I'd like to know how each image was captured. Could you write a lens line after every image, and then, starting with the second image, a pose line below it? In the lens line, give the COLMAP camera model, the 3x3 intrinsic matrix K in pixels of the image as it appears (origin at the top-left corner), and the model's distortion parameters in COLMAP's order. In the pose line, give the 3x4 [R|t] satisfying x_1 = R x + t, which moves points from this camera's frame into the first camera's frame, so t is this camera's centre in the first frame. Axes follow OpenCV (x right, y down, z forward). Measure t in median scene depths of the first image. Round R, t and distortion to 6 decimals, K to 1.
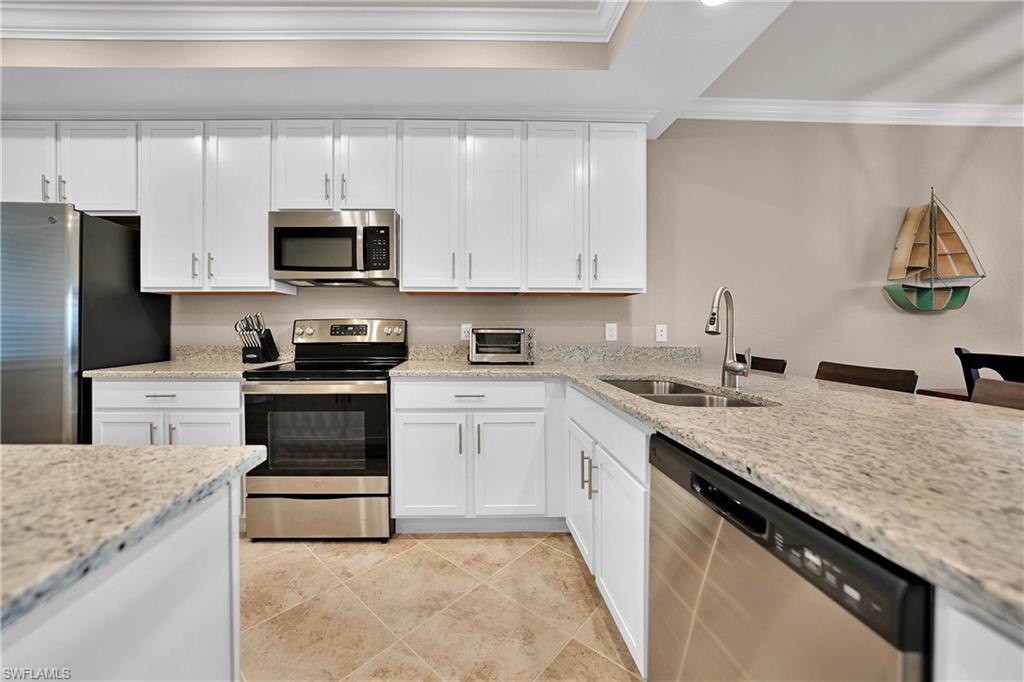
lens RADIAL K [[426.4, 0, 513.6], [0, 426.4, 326.6], [0, 0, 1]] dist [-0.023079, -0.000030]
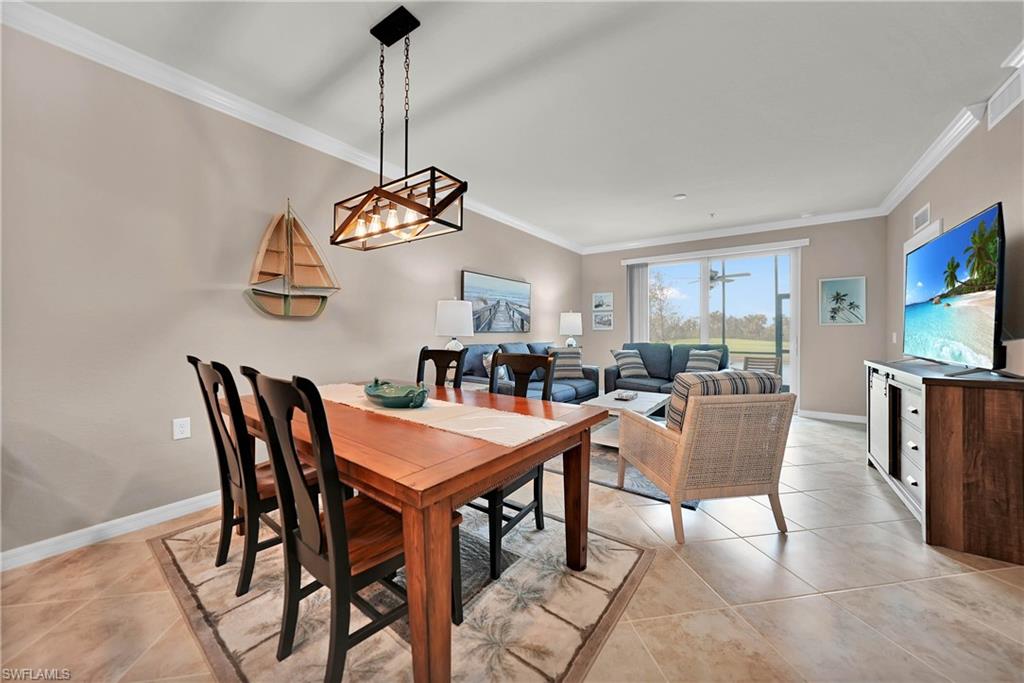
lens RADIAL K [[361.7, 0, 517.3], [0, 361.7, 336.2], [0, 0, 1]] dist [-0.010090, 0.001347]
pose [[0.604450, -0.010528, 0.796573, 0.605733], [0.003877, 0.999940, 0.010275, 0.004336], [-0.796633, -0.003122, 0.604455, -0.008099]]
